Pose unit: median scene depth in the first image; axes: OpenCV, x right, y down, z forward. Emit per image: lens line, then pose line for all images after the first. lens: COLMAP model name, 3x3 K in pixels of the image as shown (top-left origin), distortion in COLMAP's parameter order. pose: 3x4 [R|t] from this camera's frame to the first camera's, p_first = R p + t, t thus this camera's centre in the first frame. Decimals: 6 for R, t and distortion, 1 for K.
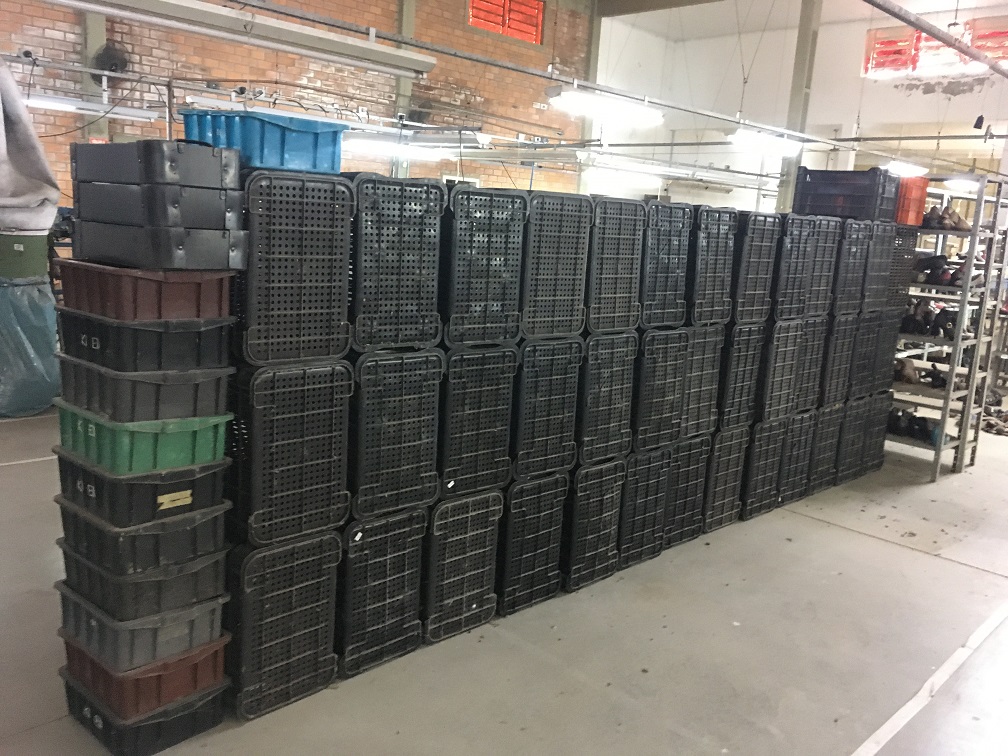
lens RADIAL K [[862.6, 0, 504.0], [0, 862.6, 378.0], [0, 0, 1]] dist [0.080740, -0.107777]
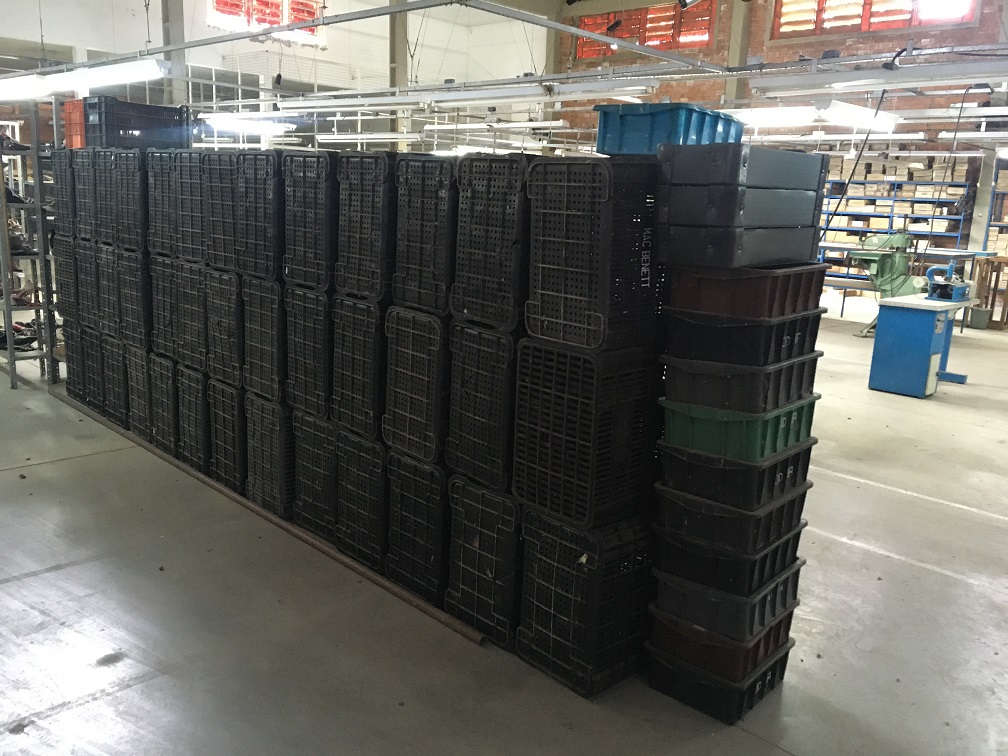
lens RADIAL K [[862.6, 0, 504.0], [0, 862.6, 378.0], [0, 0, 1]] dist [0.080740, -0.107777]
pose [[0.068575, 0.172247, -0.982664, 1.142301], [-0.235138, 0.960024, 0.151870, -0.156863], [0.969540, 0.220647, 0.106336, 1.137245]]
